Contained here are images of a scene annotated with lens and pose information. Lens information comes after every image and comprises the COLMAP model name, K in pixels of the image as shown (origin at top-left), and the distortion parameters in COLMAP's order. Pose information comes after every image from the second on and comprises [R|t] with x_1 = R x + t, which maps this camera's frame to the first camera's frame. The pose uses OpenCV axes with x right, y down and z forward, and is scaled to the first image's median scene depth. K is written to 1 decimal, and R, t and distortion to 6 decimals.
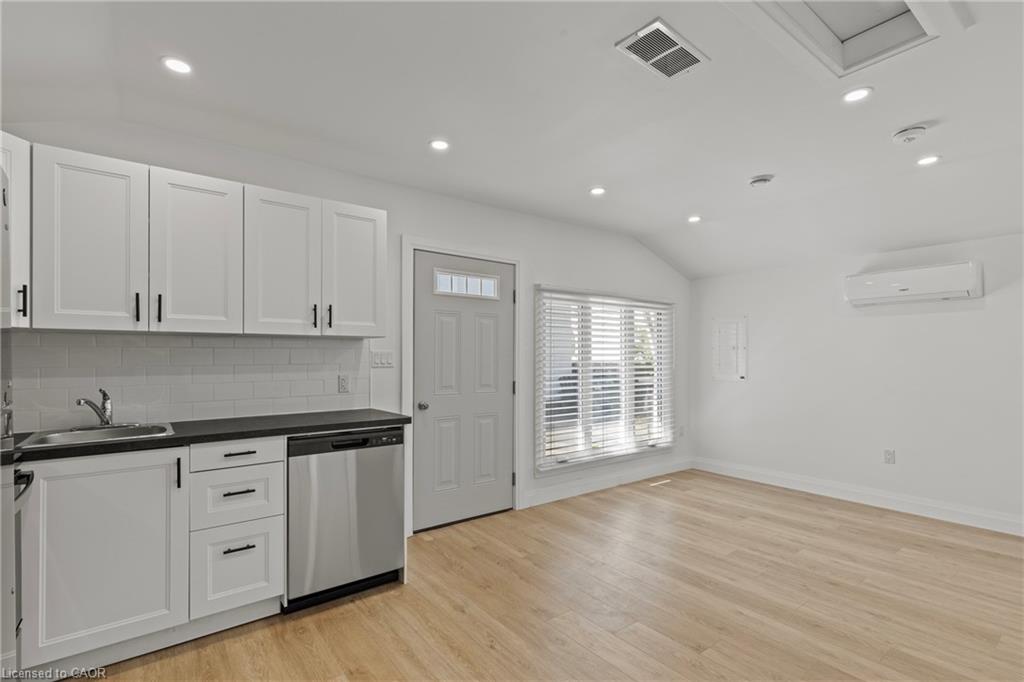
lens RADIAL K [[469.6, 0, 518.8], [0, 469.6, 353.7], [0, 0, 1]] dist [0.001492, 0.000800]
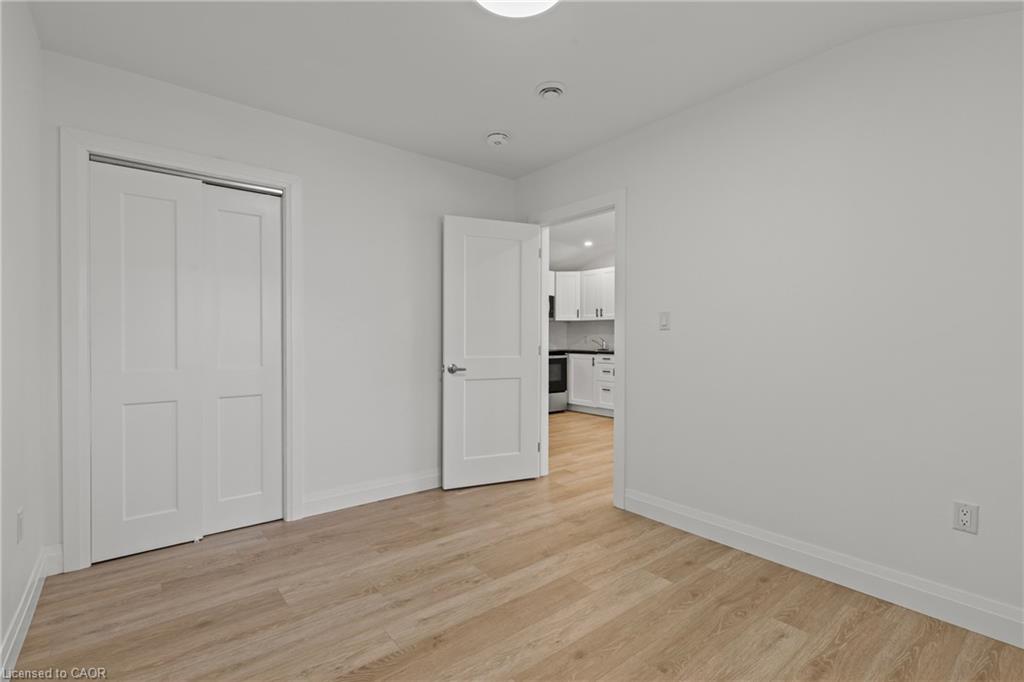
lens RADIAL K [[490.2, 0, 483.5], [0, 490.2, 343.8], [0, 0, 1]] dist [-0.034524, 0.000341]
pose [[-0.035578, 0.012806, -0.999285, 1.581255], [0.007699, 0.999892, 0.012540, 0.041444], [0.999337, -0.007247, -0.035672, 0.188434]]
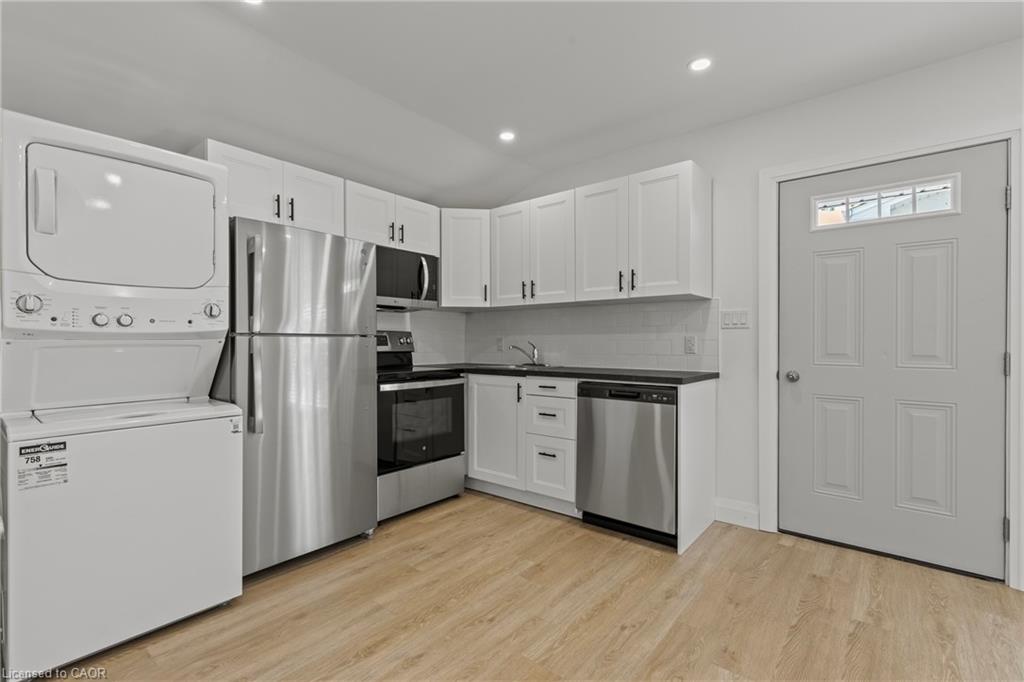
lens RADIAL K [[477.7, 0, 514.1], [0, 477.7, 340.3], [0, 0, 1]] dist [0.003336, 0.000143]
pose [[0.216329, -0.004518, -0.976310, 0.467949], [0.010798, 0.999939, -0.002235, 0.045506], [0.976261, -0.010059, 0.216365, 0.358271]]
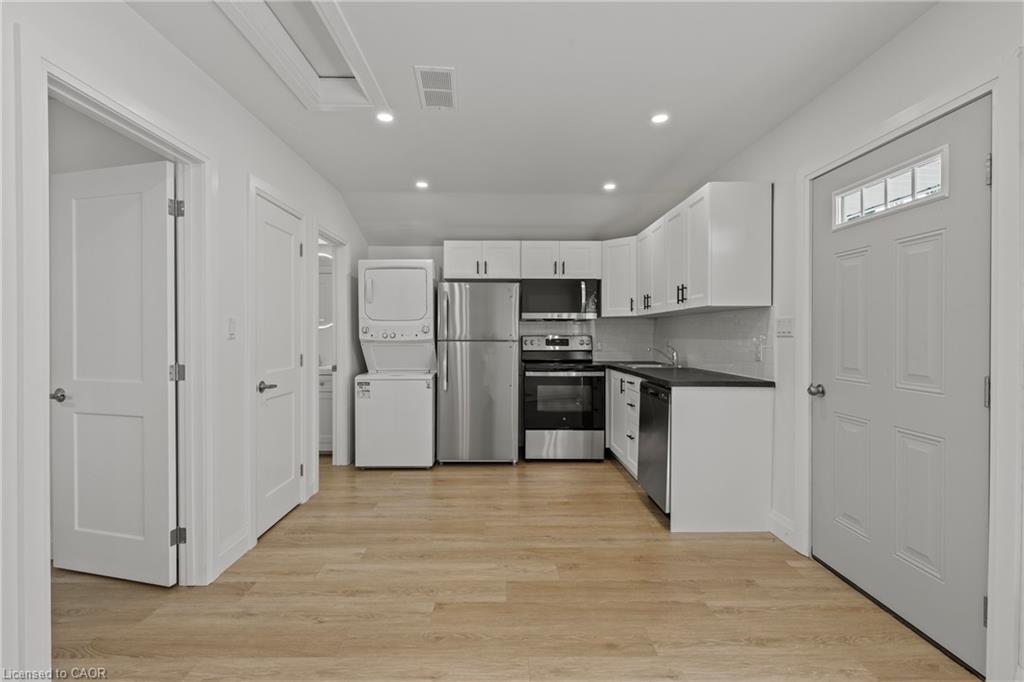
lens RADIAL K [[484.9, 0, 501.1], [0, 484.9, 337.0], [0, 0, 1]] dist [0.003192, -0.000517]
pose [[-0.626685, 0.002820, -0.779267, 0.669742], [0.005899, 0.999982, -0.001126, 0.025354], [0.779250, -0.005303, -0.626691, 1.057117]]
